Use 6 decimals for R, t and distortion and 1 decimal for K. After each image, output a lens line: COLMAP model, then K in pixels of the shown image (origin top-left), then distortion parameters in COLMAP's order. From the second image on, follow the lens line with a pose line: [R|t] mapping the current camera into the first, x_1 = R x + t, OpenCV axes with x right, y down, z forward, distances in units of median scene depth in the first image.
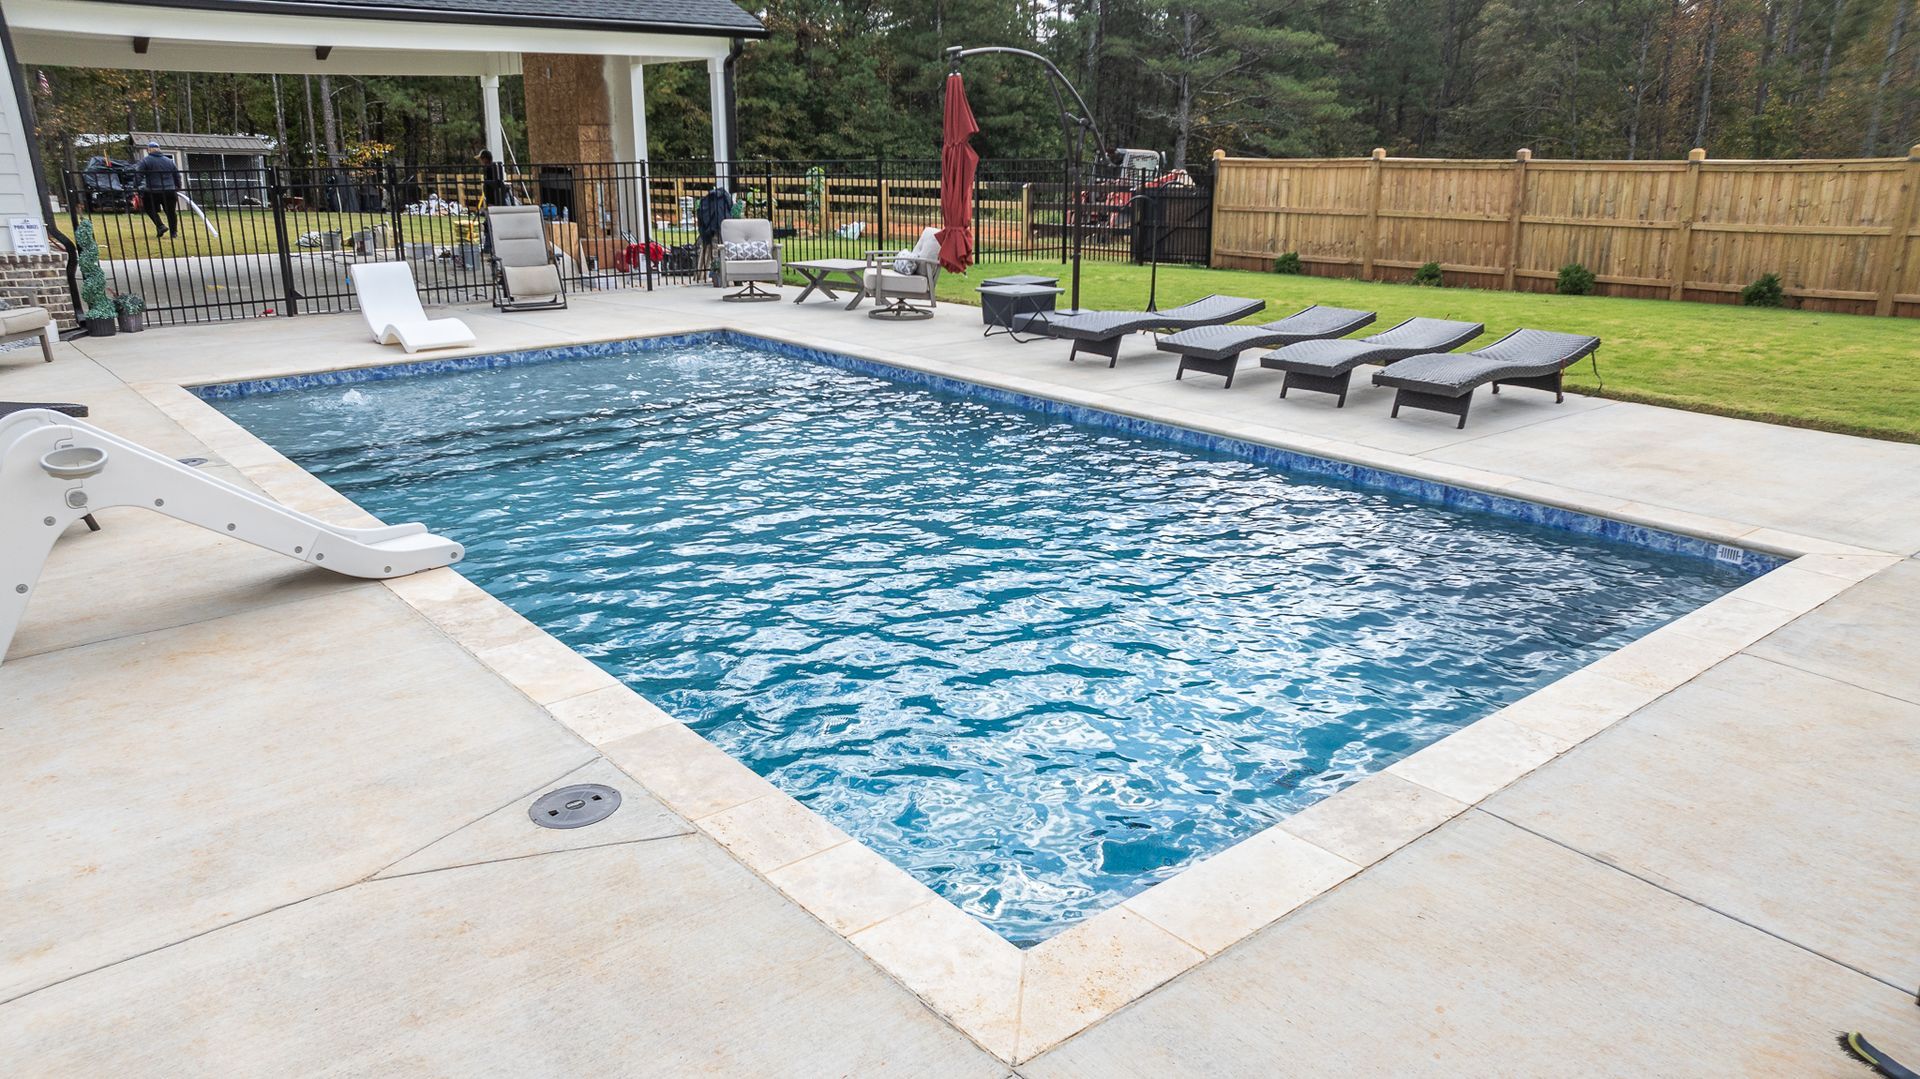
lens RADIAL K [[1352.3, 0, 959.1], [0, 1352.3, 534.8], [0, 0, 1]] dist [-0.017133, 0.004026]
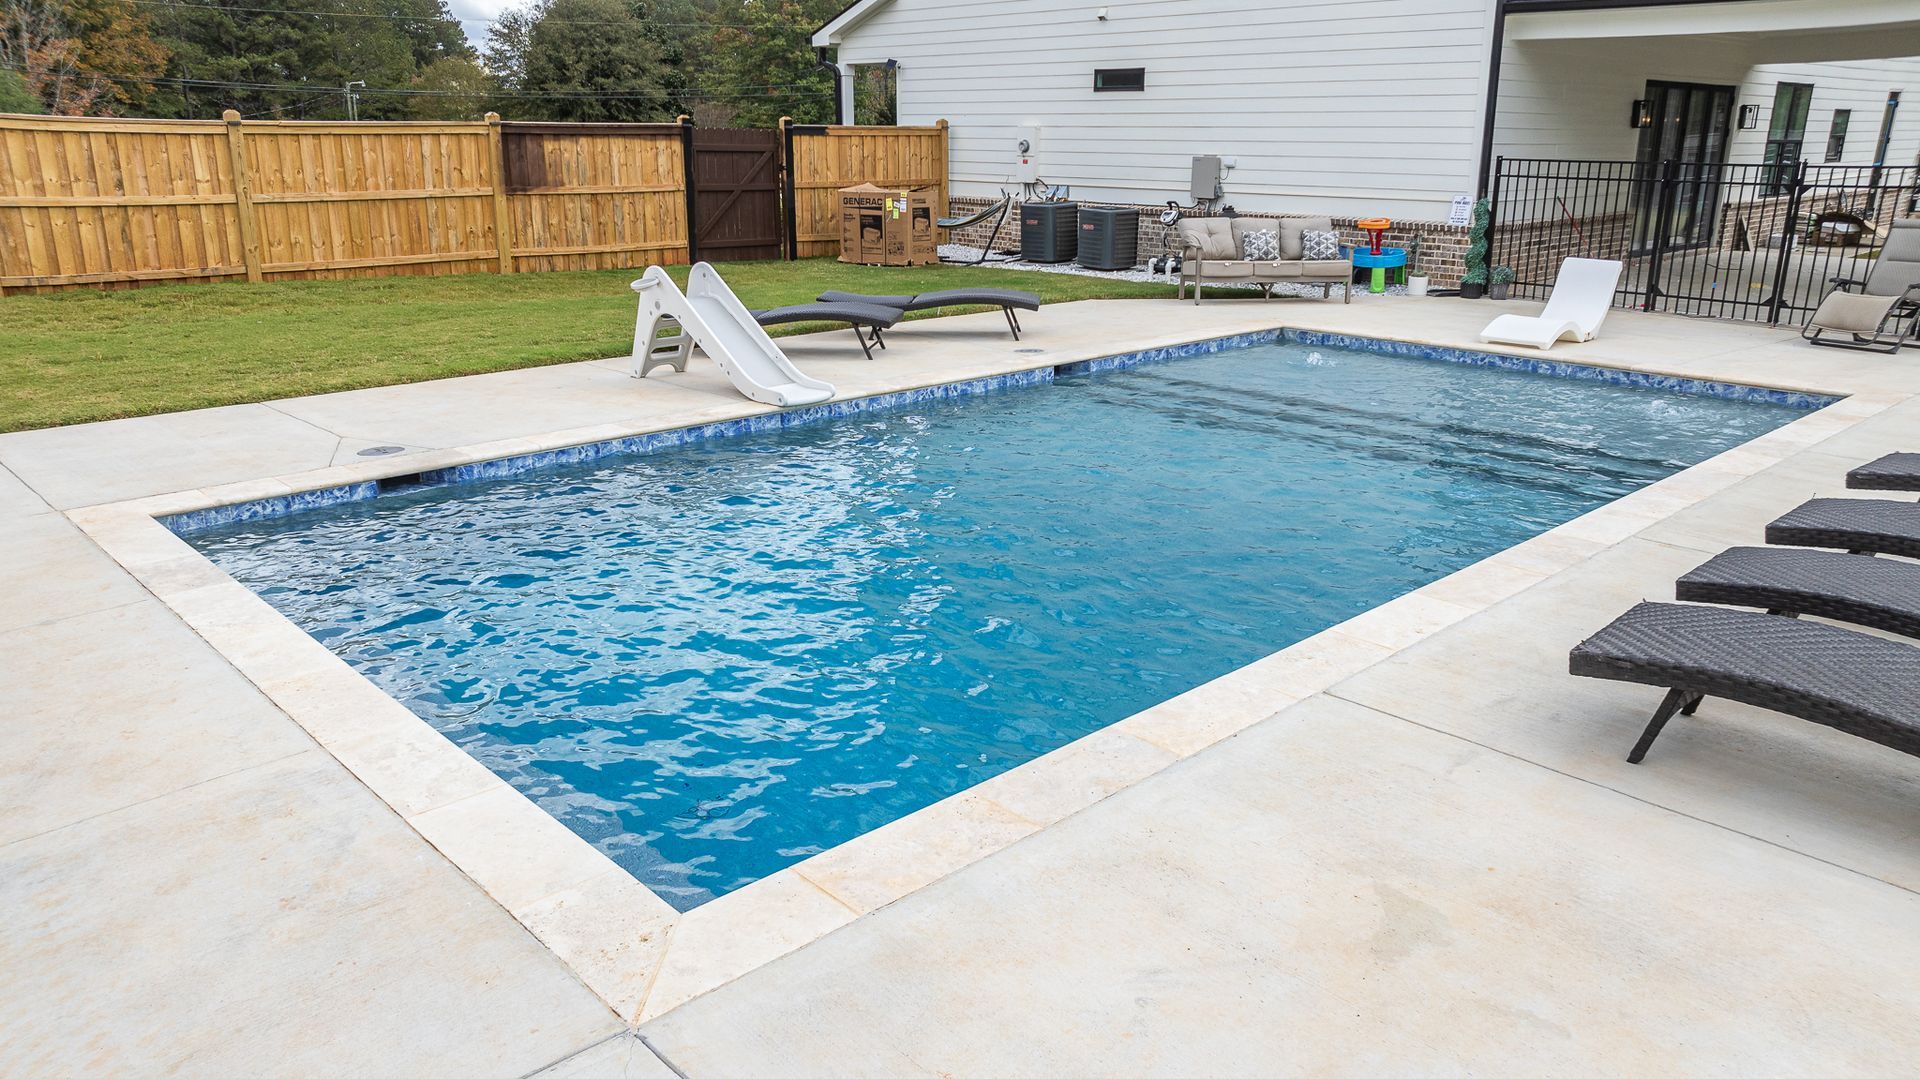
lens RADIAL K [[1352.3, 0, 959.1], [0, 1352.3, 534.8], [0, 0, 1]] dist [-0.017133, 0.004026]
pose [[0.065622, 0.288438, -0.955247, 0.425147], [-0.290214, 0.921444, 0.258295, -0.110927], [0.954709, 0.260277, 0.144176, 0.384561]]
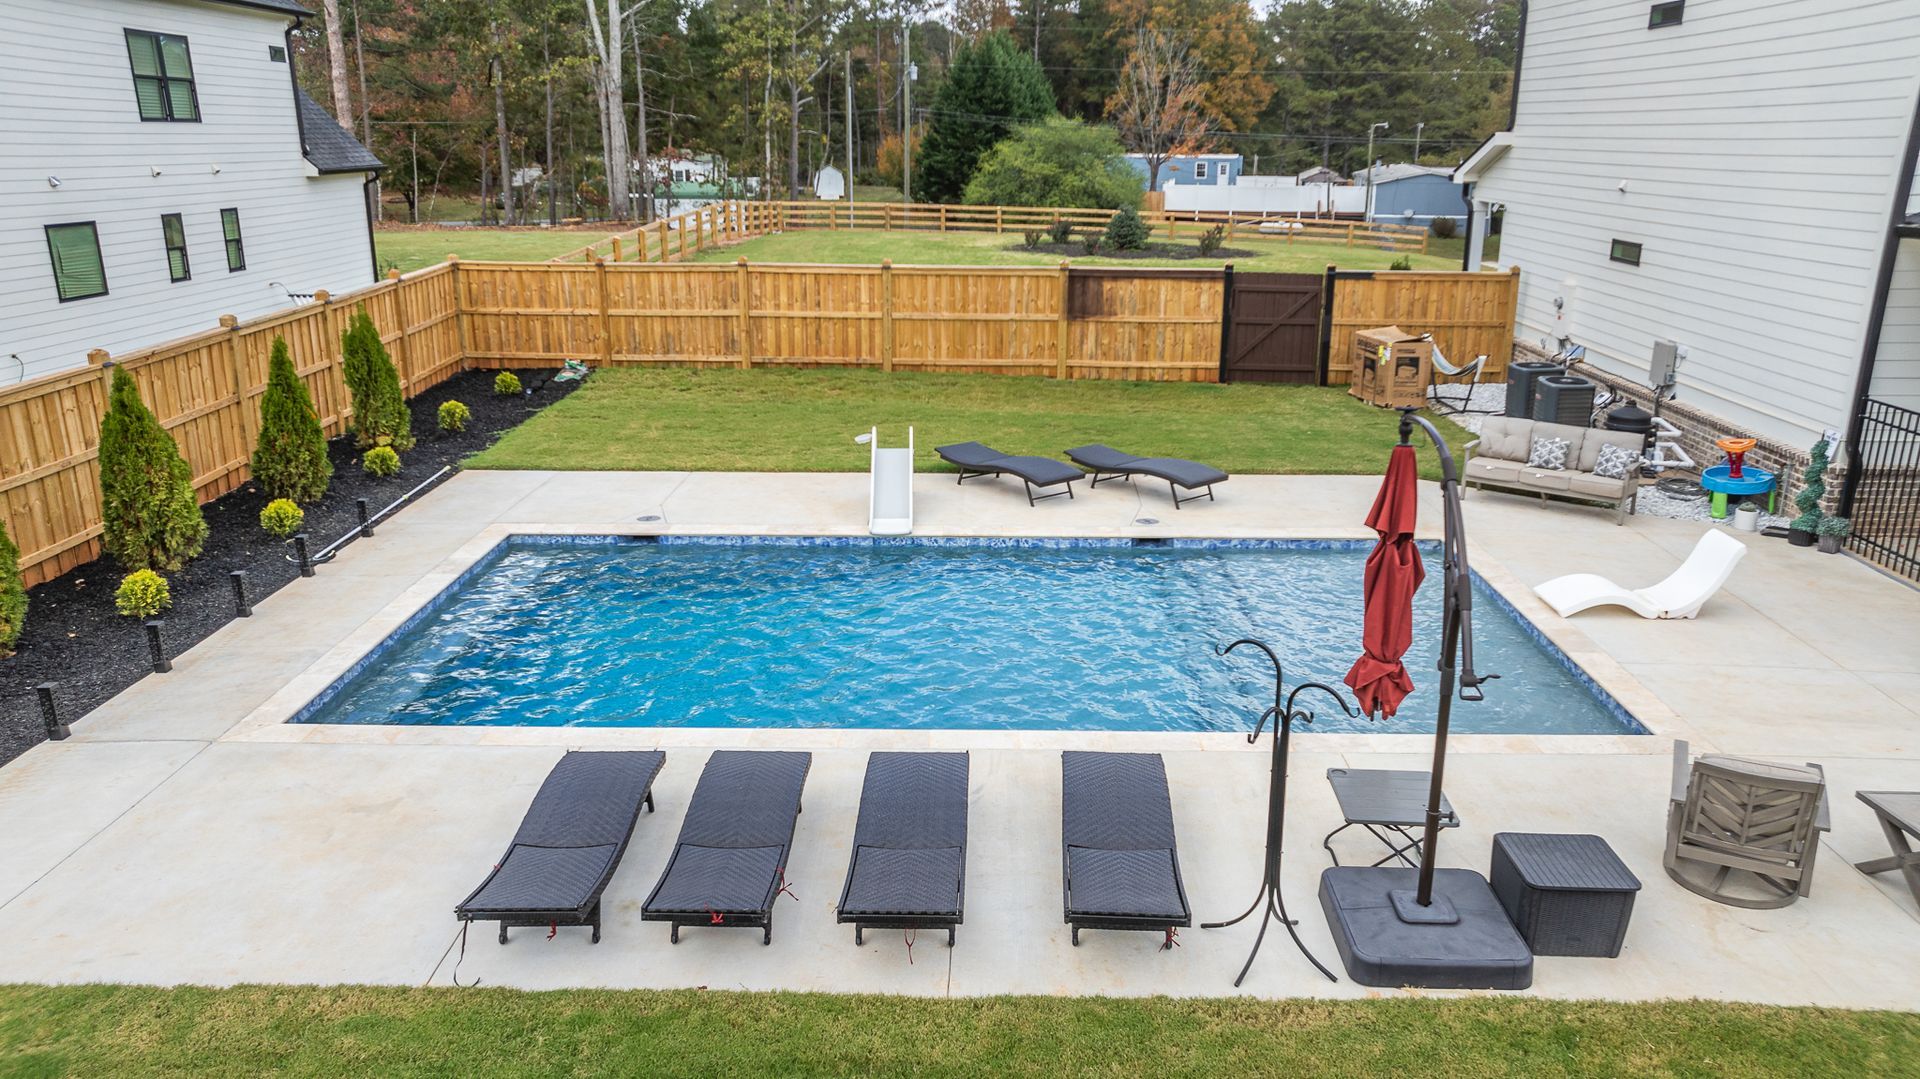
lens RADIAL K [[1352.3, 0, 959.1], [0, 1352.3, 534.8], [0, 0, 1]] dist [-0.017133, 0.004026]
pose [[-0.654295, 0.218061, -0.724119, 0.465851], [-0.217298, 0.862934, 0.456209, -0.410357], [0.724348, 0.455845, -0.517229, 0.885133]]
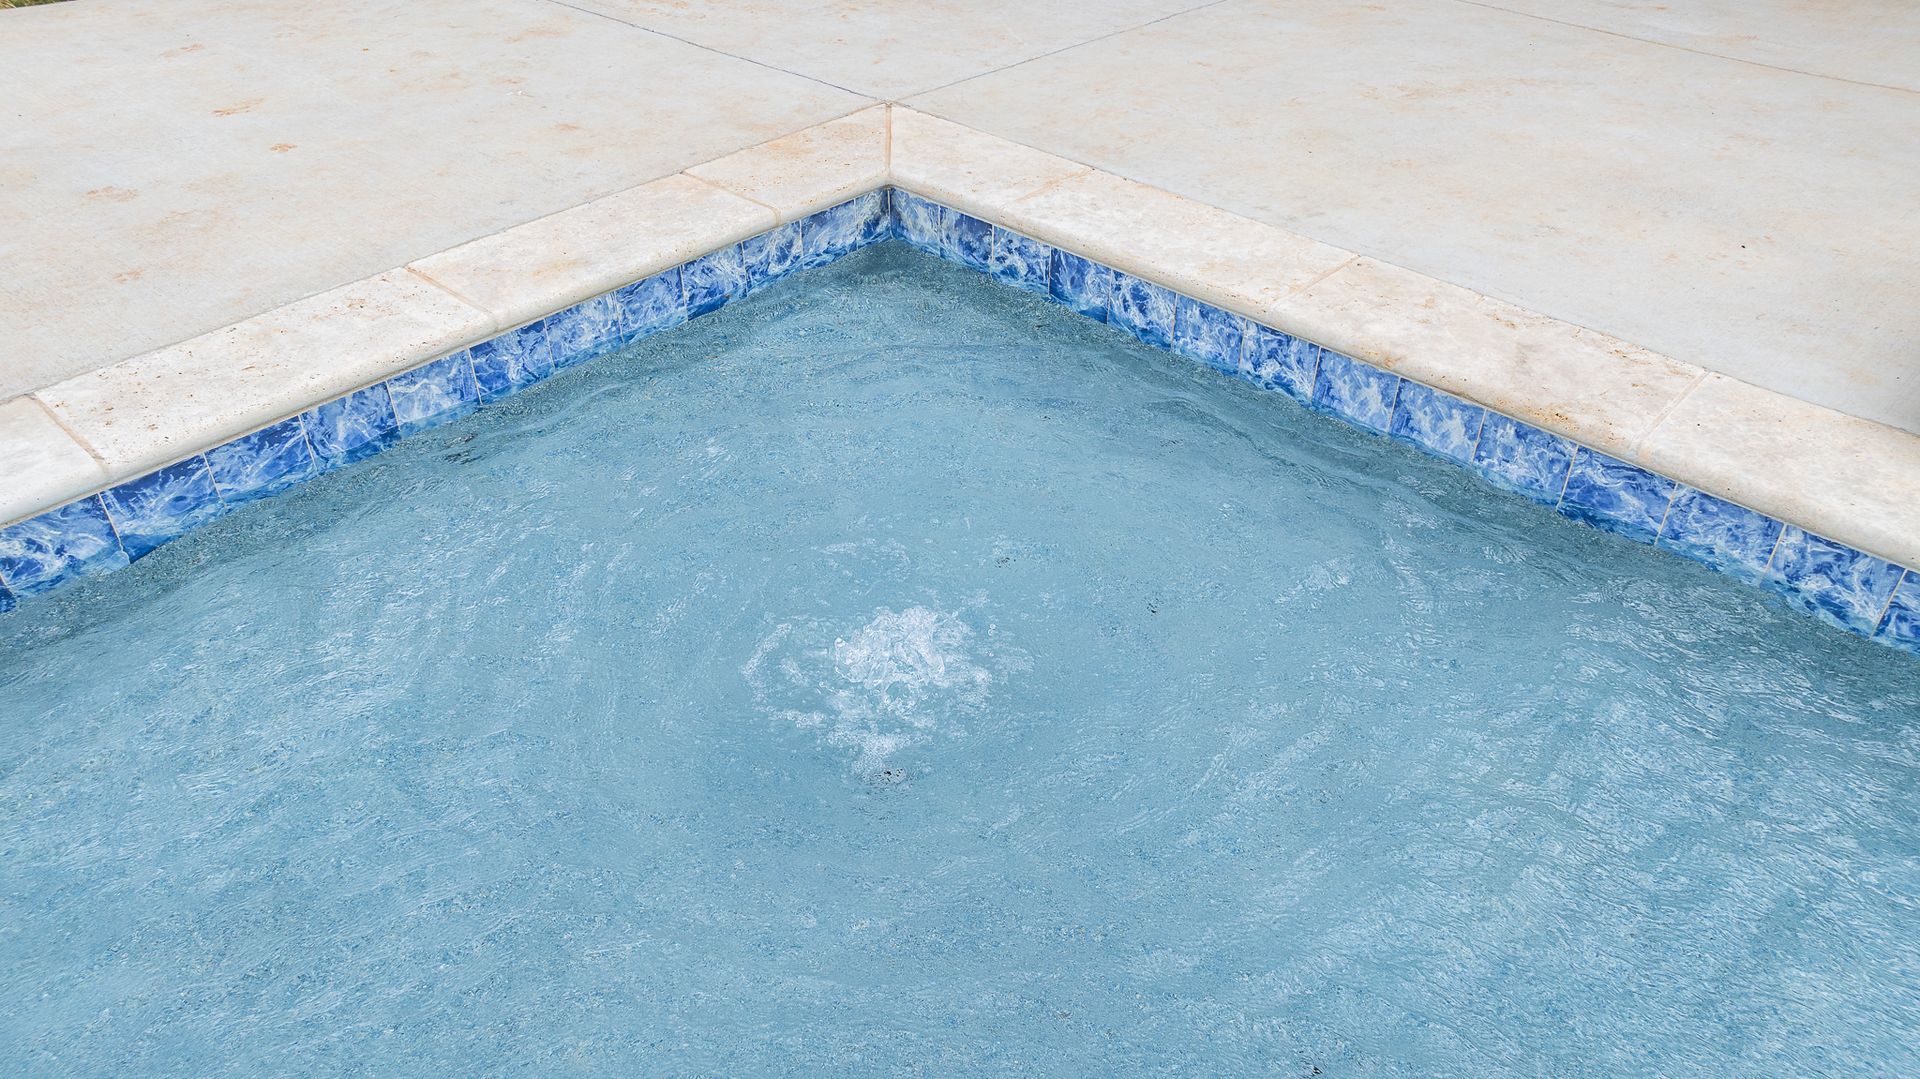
lens RADIAL K [[1352.3, 0, 959.1], [0, 1352.3, 534.8], [0, 0, 1]] dist [-0.017133, 0.004026]
pose [[0.134879, 0.588914, -0.796861, -0.210972], [-0.295023, 0.791604, 0.535092, -0.133451], [0.945922, 0.162920, 0.280514, 0.623672]]
